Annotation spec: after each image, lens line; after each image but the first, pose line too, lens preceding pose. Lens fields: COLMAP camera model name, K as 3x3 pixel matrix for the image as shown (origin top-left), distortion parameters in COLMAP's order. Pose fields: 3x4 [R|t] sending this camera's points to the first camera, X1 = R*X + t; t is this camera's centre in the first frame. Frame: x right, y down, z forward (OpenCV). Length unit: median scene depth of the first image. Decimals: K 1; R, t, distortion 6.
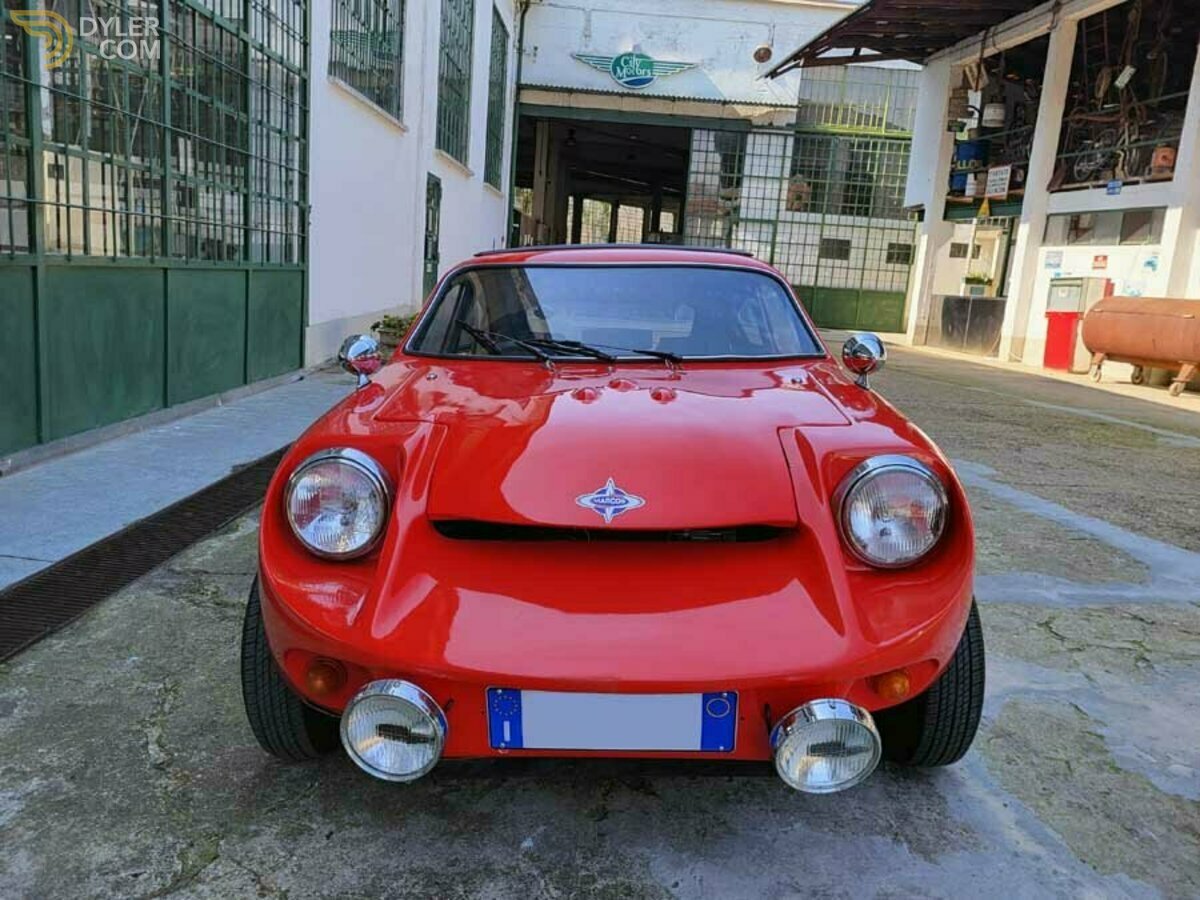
lens RADIAL K [[899.9, 0, 603.5], [0, 899.9, 447.3], [0, 0, 1]] dist [0.064086, -0.055034]
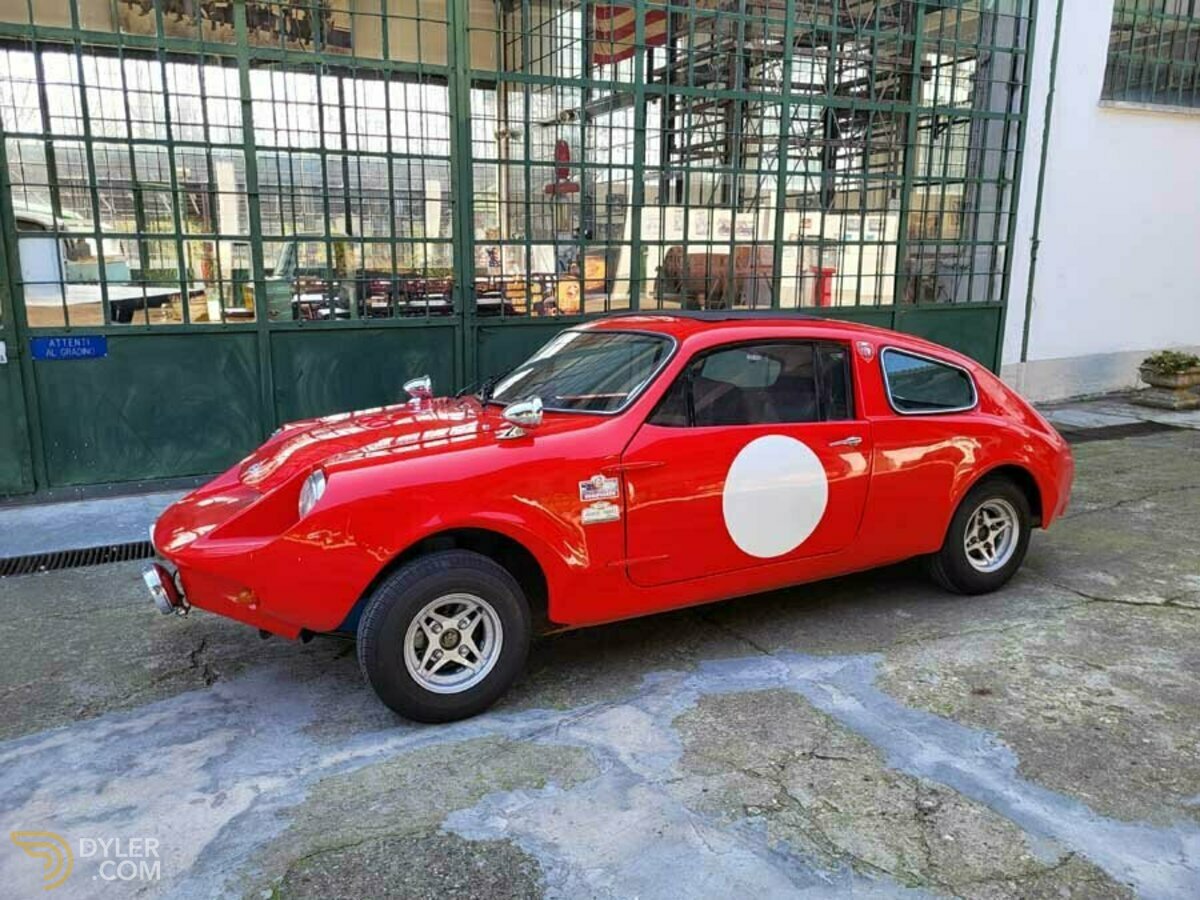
lens RADIAL K [[899.9, 0, 599.1], [0, 899.9, 442.1], [0, 0, 1]] dist [0.056224, -0.046078]
pose [[0.445388, 0.116329, -0.887748, 0.176161], [-0.140733, 0.988294, 0.058898, -0.018376], [0.884208, 0.098703, 0.456546, 0.065114]]
